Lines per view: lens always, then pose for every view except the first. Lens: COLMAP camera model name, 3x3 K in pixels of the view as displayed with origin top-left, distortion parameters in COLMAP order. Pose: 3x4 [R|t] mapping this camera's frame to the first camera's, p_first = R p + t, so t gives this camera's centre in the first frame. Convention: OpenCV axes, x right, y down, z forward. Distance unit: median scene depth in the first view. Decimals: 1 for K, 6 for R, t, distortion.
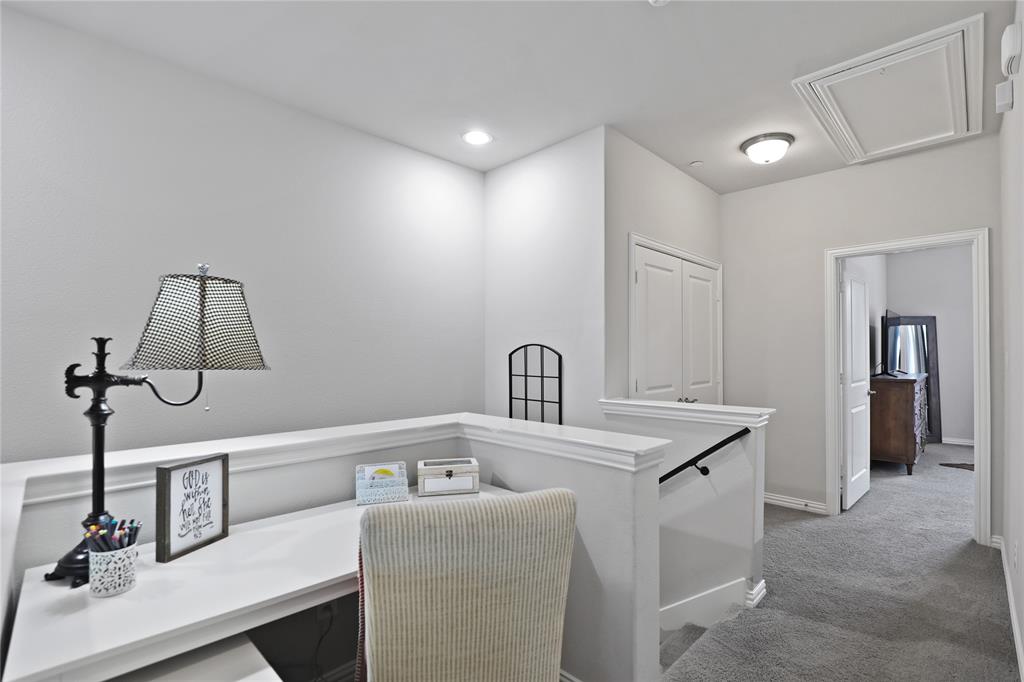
lens RADIAL K [[480.2, 0, 508.5], [0, 480.2, 349.5], [0, 0, 1]] dist [-0.022966, 0.000187]
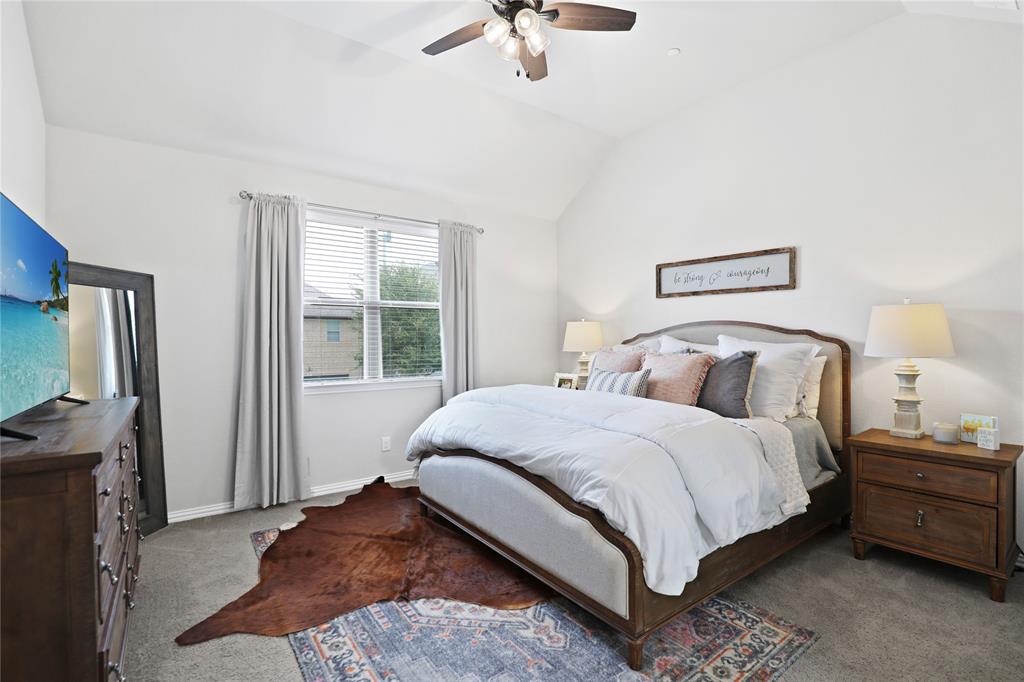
lens RADIAL K [[480.2, 0, 508.9], [0, 480.2, 345.7], [0, 0, 1]] dist [-0.022966, 0.000187]
pose [[0.176058, -0.003952, 0.984372, 0.504960], [-0.001214, 0.999990, 0.004232, 0.001075], [-0.984379, -0.001940, 0.176051, 0.570529]]
